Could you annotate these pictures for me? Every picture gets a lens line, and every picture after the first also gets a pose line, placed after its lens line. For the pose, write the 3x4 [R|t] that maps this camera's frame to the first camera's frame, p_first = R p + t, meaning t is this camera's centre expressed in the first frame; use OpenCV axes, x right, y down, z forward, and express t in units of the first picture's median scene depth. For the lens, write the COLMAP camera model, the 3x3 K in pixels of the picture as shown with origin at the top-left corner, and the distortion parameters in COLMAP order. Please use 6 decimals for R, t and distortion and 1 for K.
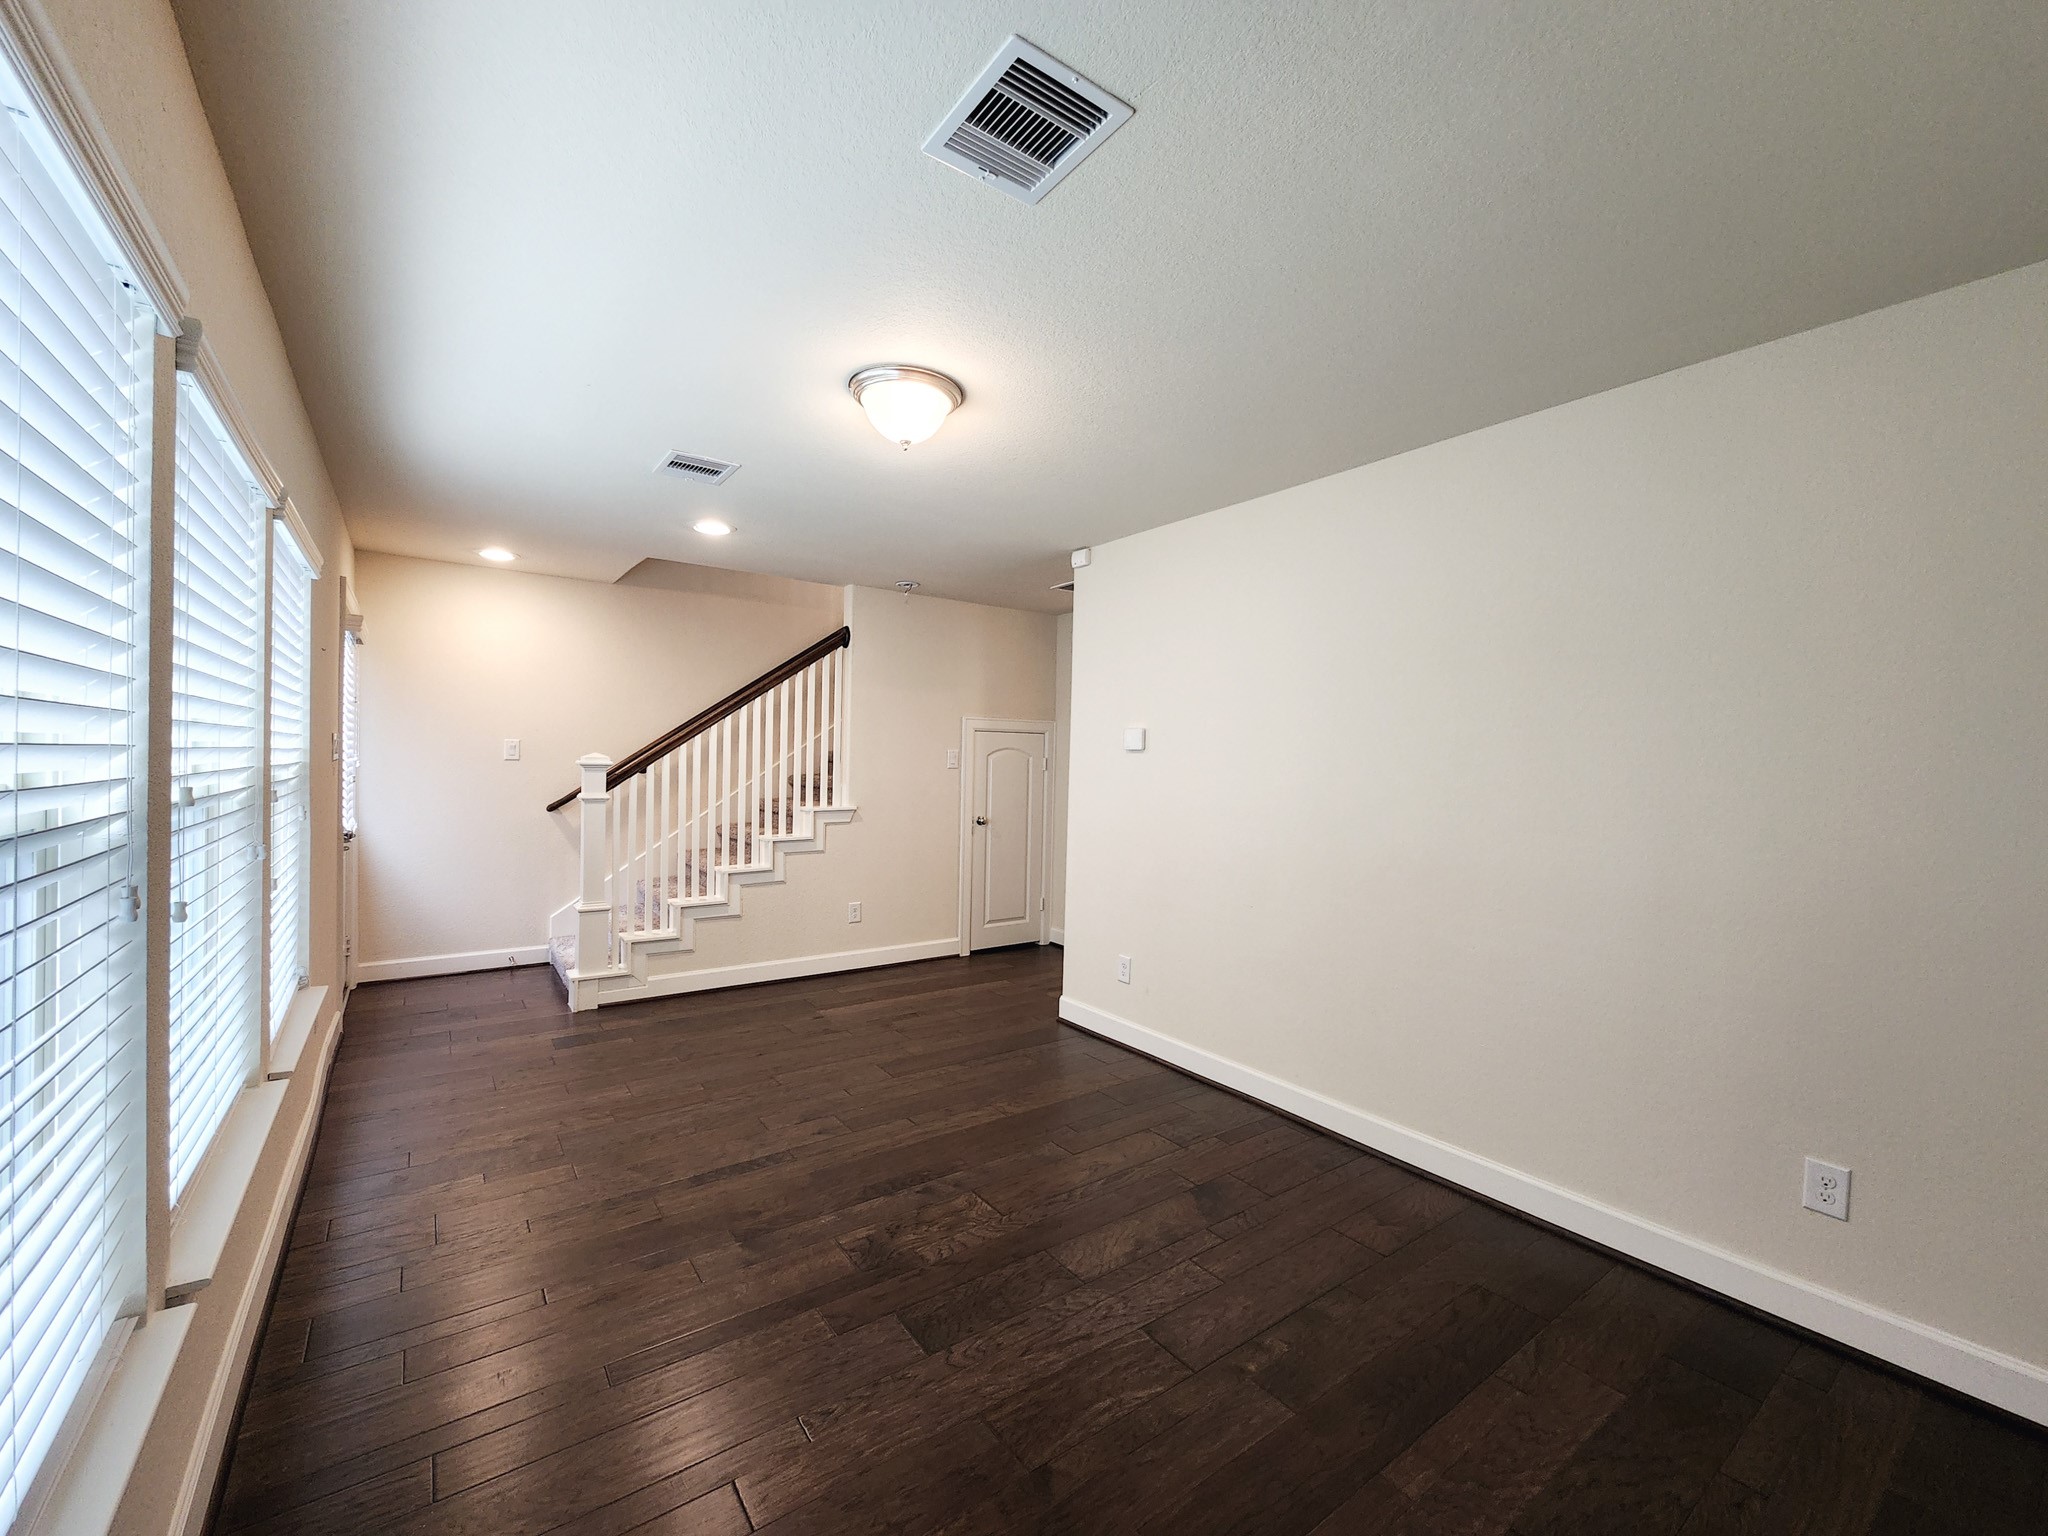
lens RADIAL K [[832.9, 0, 1018.6], [0, 832.9, 767.4], [0, 0, 1]] dist [-0.001783, -0.000859]
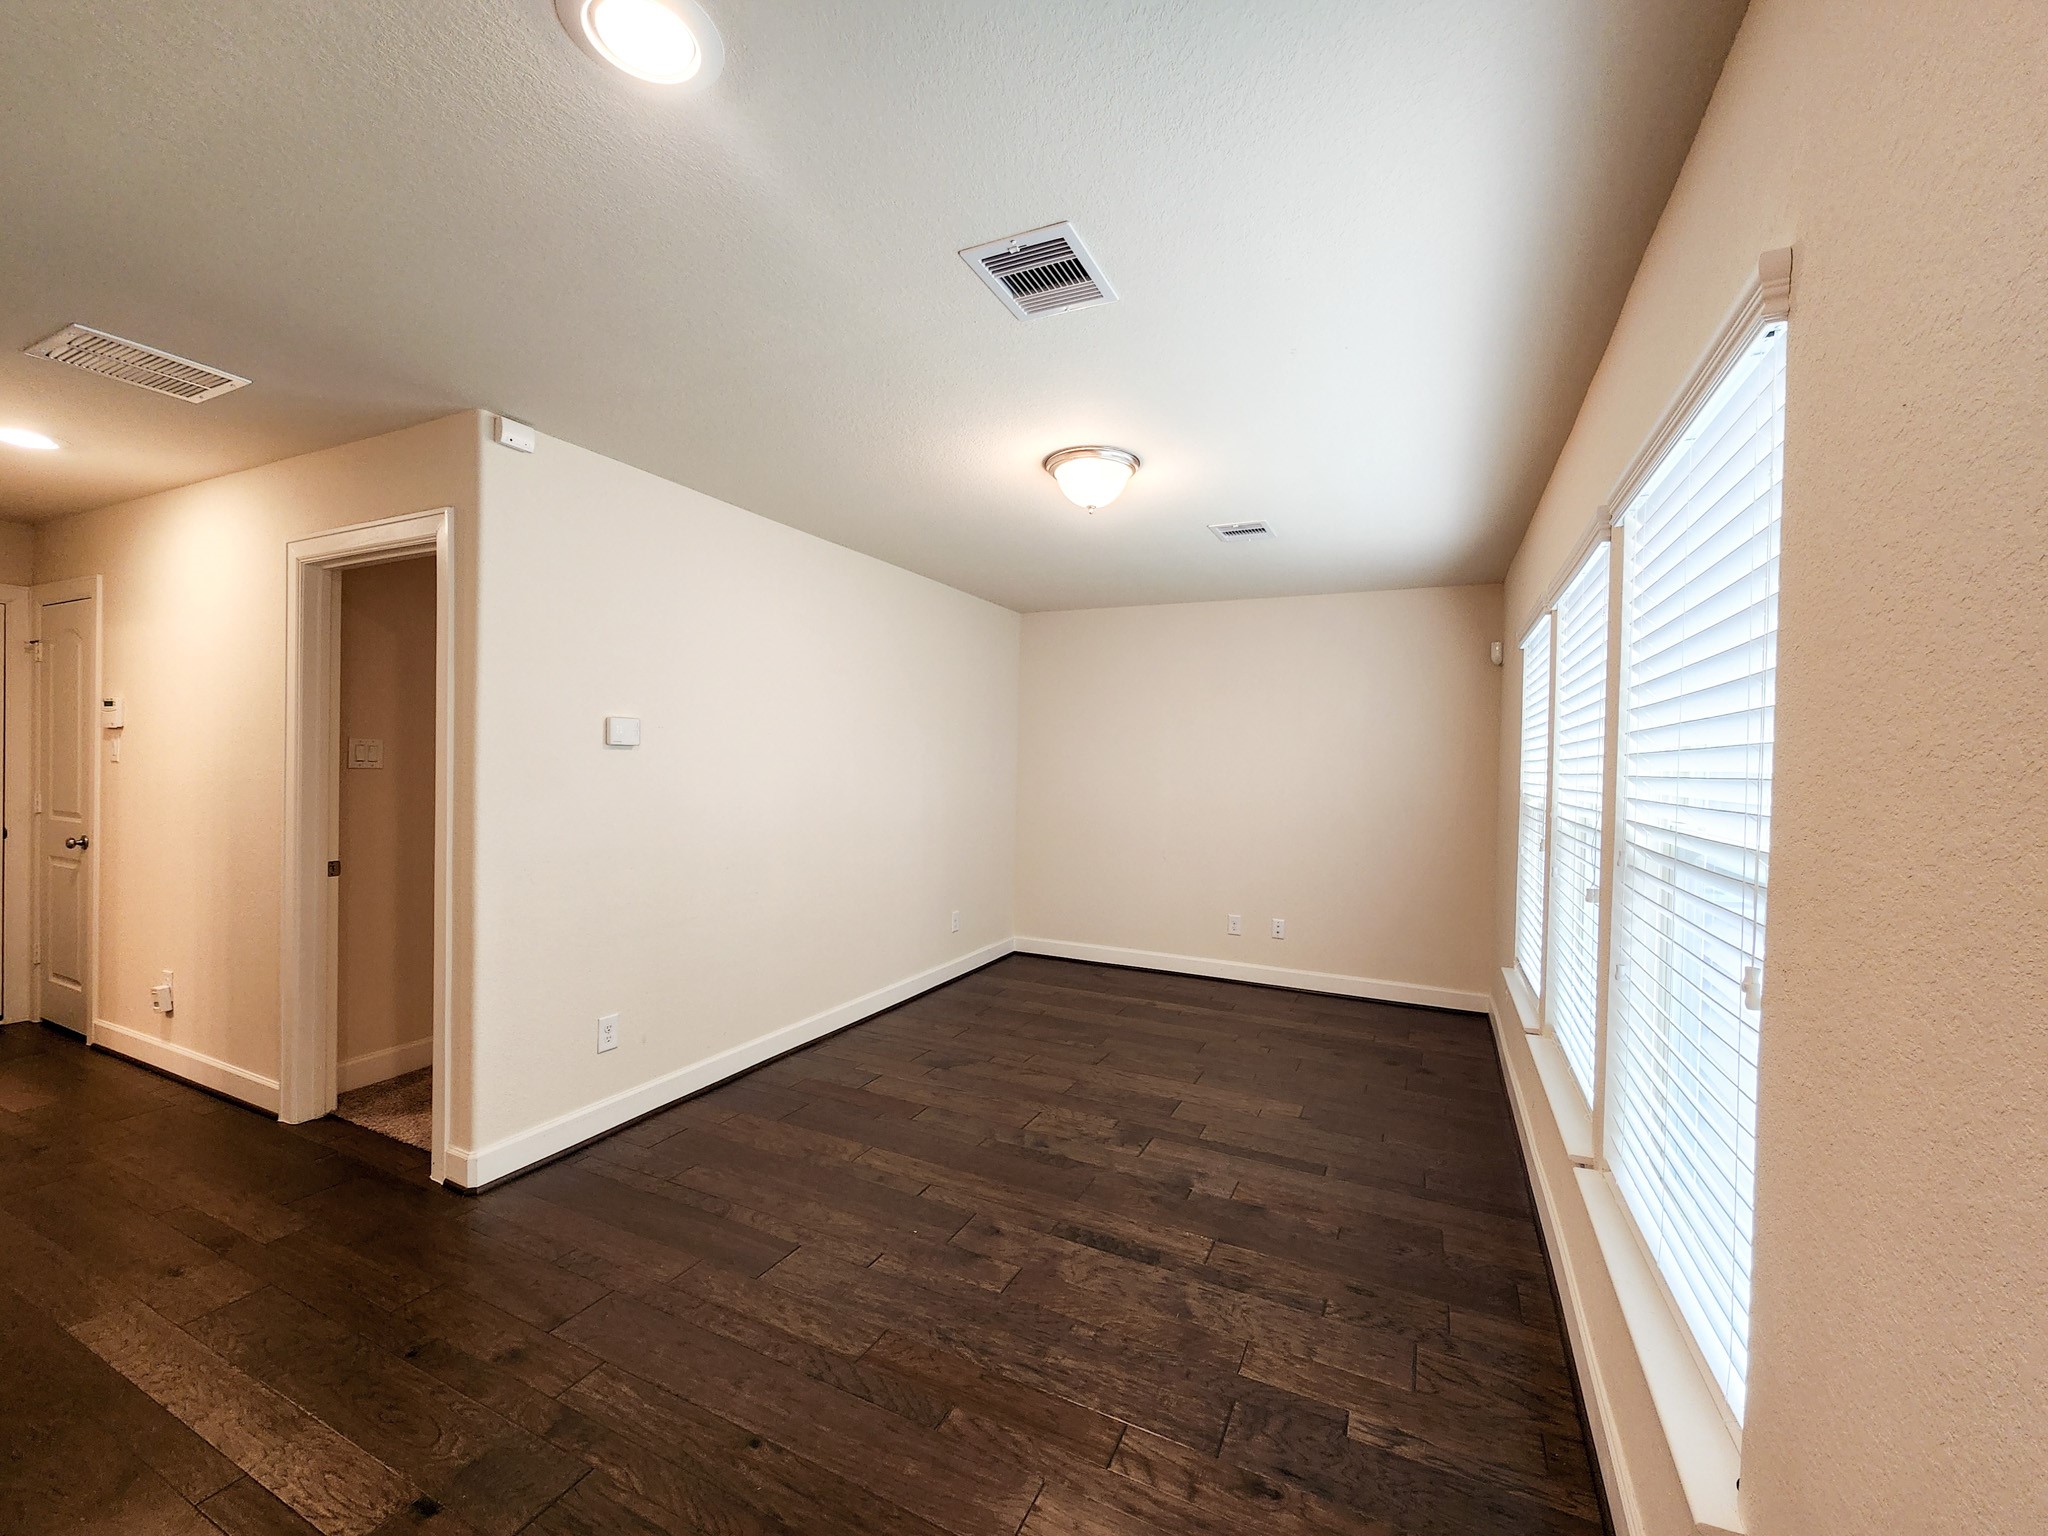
lens RADIAL K [[832.9, 0, 1028.5], [0, 832.9, 775.2], [0, 0, 1]] dist [-0.001783, -0.000859]
pose [[-0.476501, -0.049241, 0.877794, -1.091624], [-0.025547, 0.998784, 0.042160, -0.057496], [-0.878803, -0.002336, -0.477180, 1.558464]]
